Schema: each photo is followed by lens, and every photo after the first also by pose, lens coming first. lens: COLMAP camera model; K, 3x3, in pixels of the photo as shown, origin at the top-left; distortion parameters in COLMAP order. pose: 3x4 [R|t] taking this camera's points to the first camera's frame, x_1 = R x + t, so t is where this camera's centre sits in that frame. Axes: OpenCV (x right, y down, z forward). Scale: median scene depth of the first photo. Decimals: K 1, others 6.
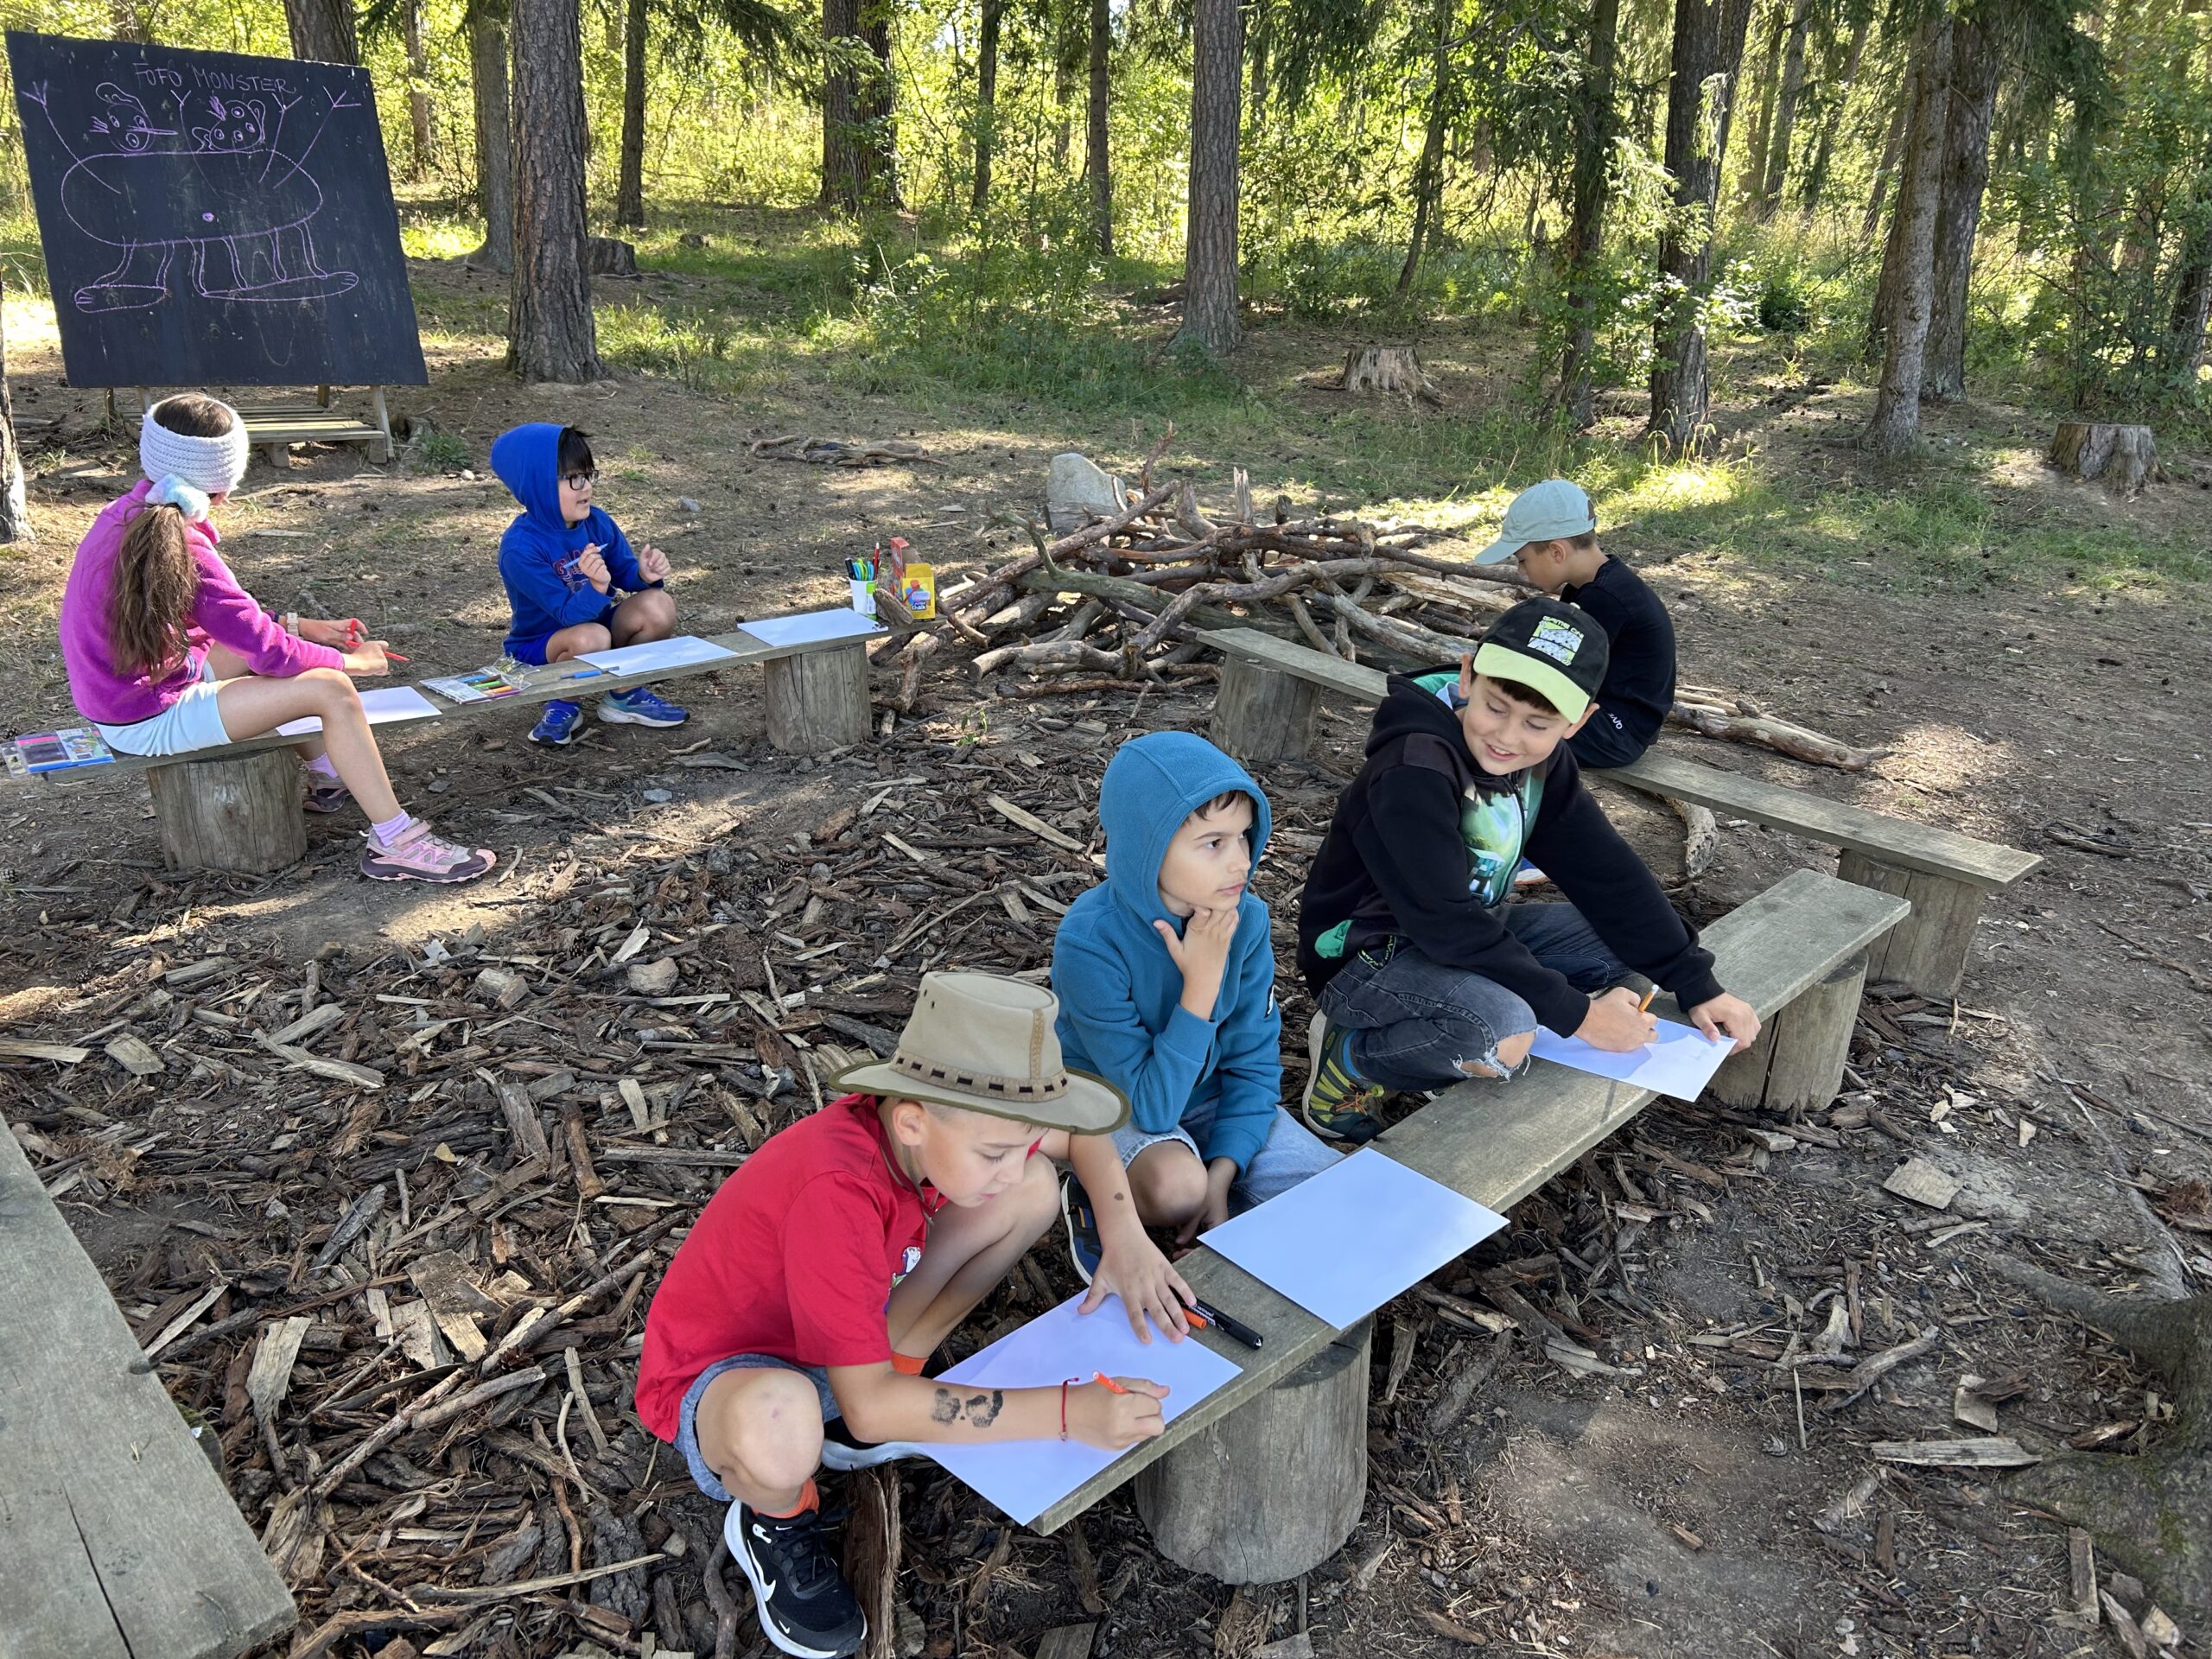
lens RADIAL K [[1721.8, 0, 1116.5], [0, 1721.8, 846.3], [0, 0, 1]] dist [0.024167, -0.032955]
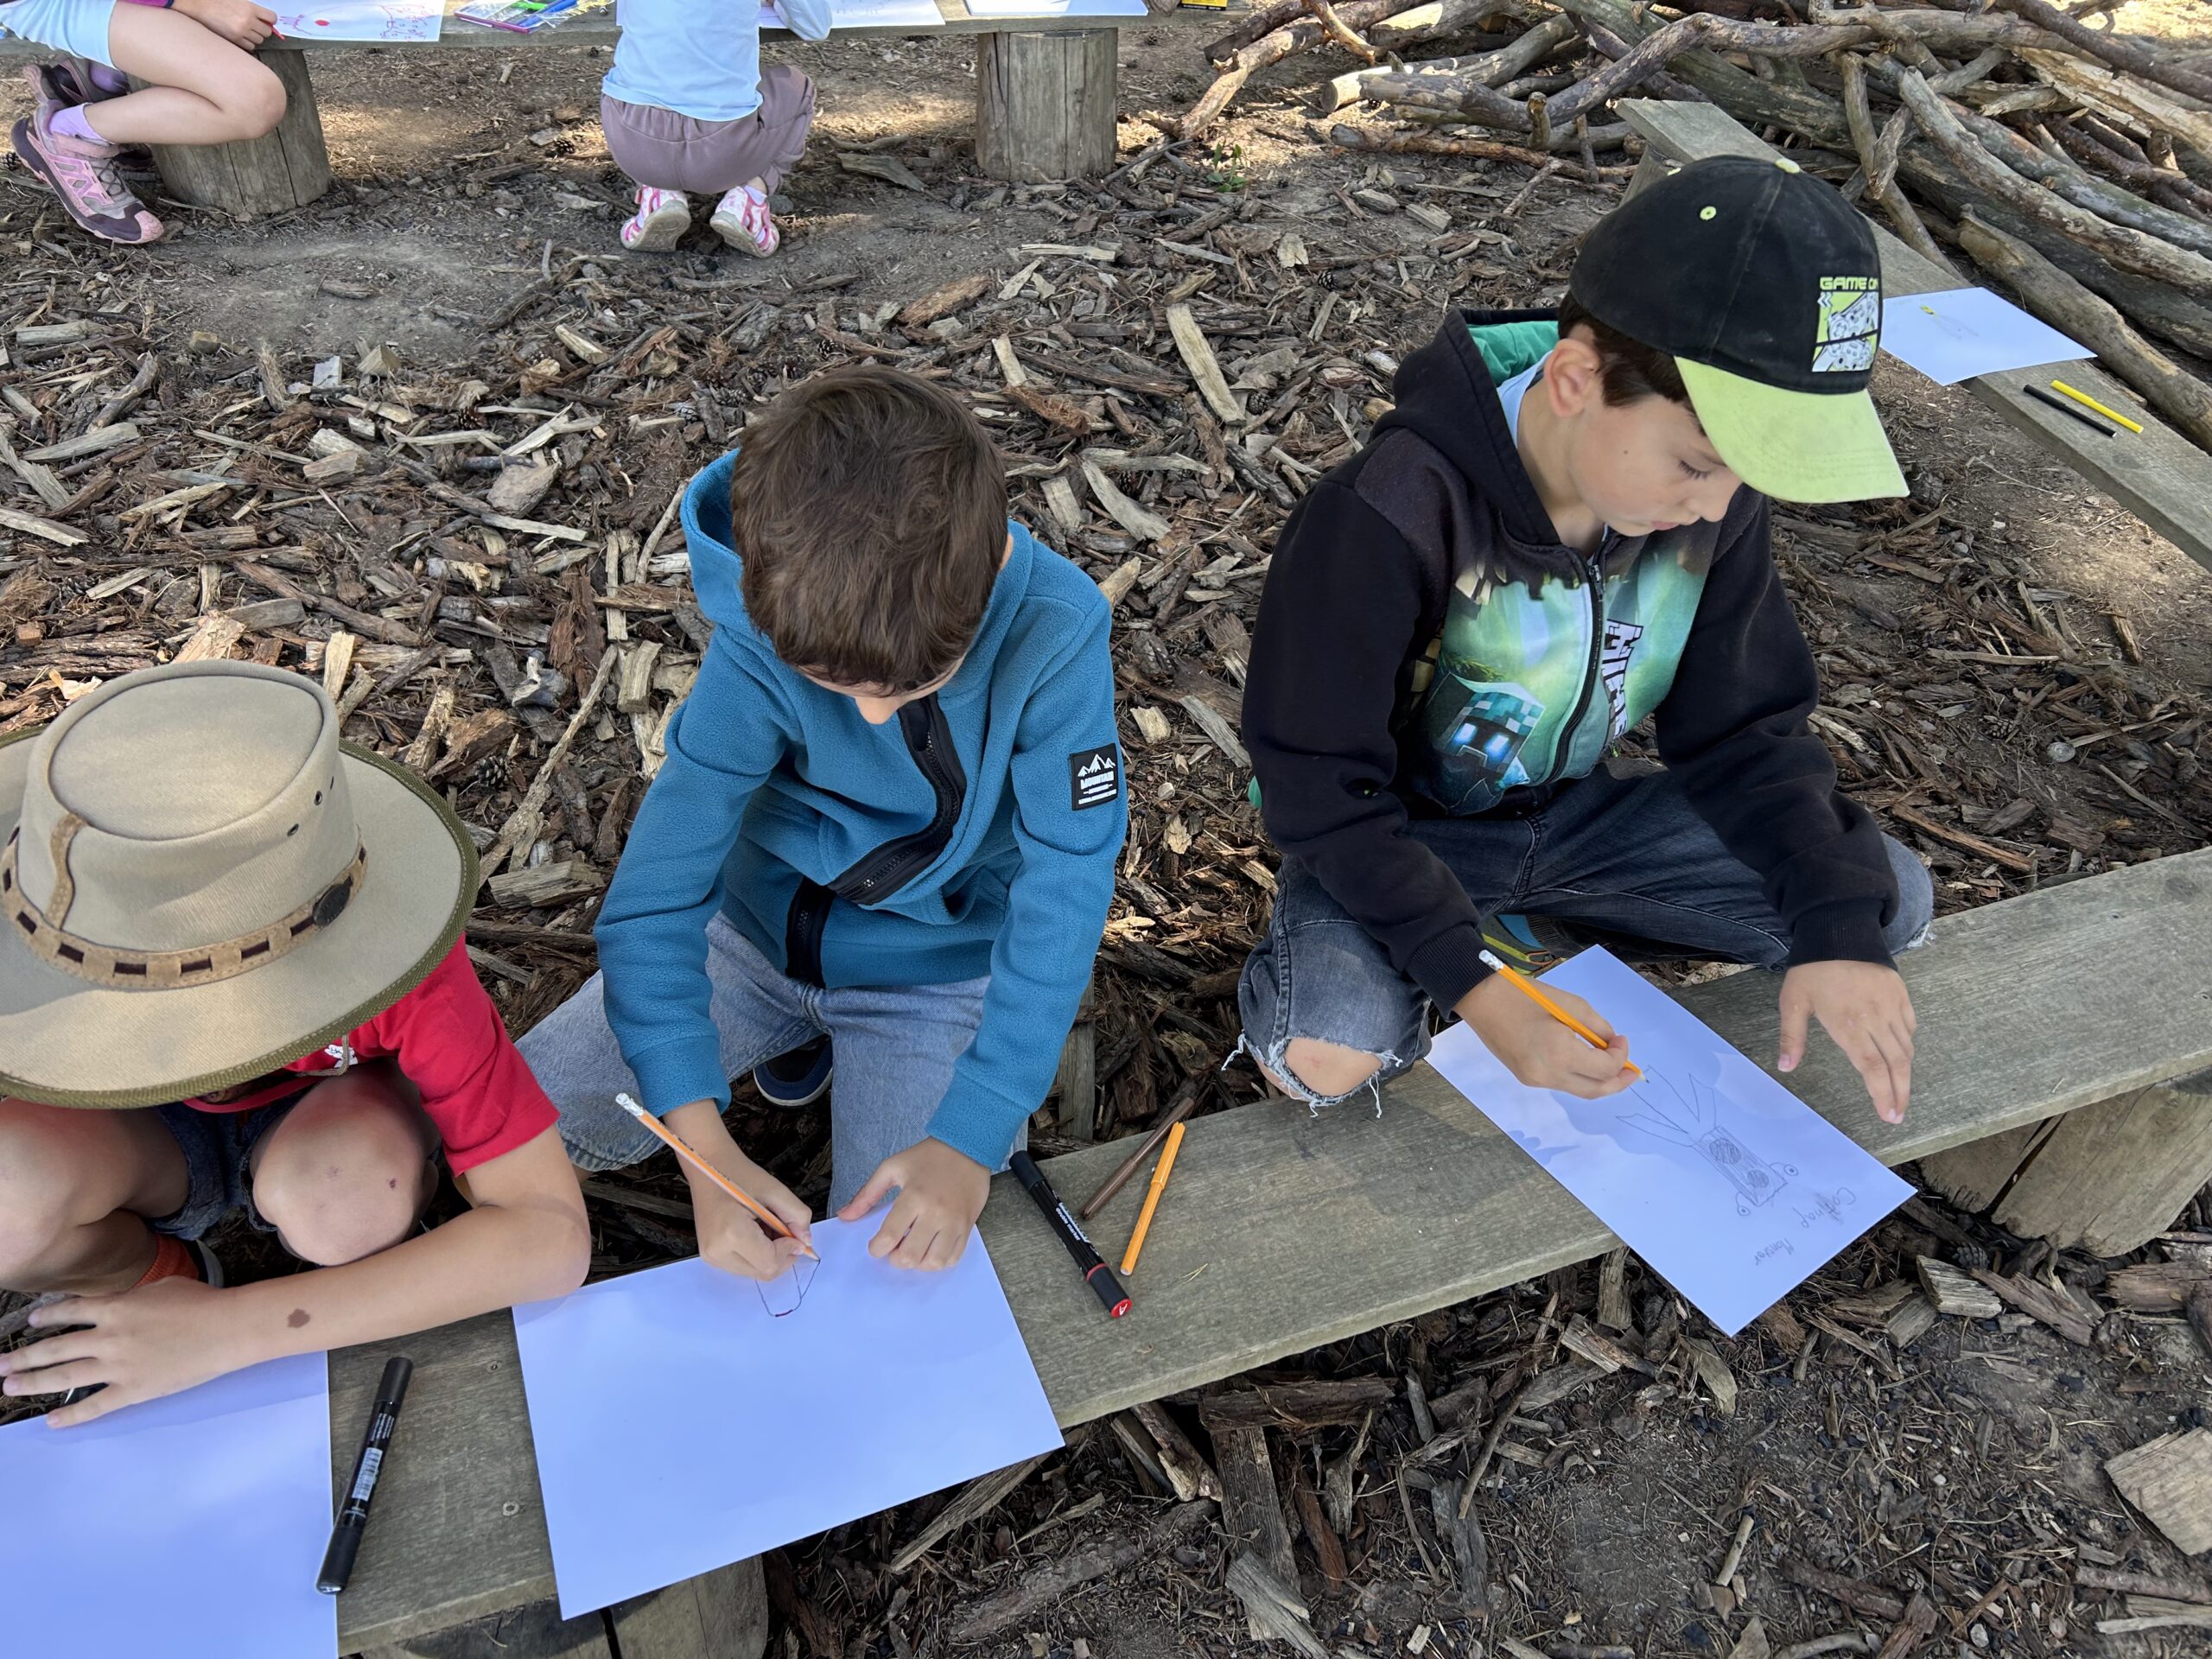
lens RADIAL K [[1826.4, 0, 1091.7], [0, 1826.4, 825.5], [0, 0, 1]] dist [0.004922, -0.009650]
pose [[0.903307, 0.301632, -0.305049, 0.255023], [-0.192697, 0.920593, 0.339671, -0.109309], [0.383282, -0.248045, 0.889701, 0.397361]]
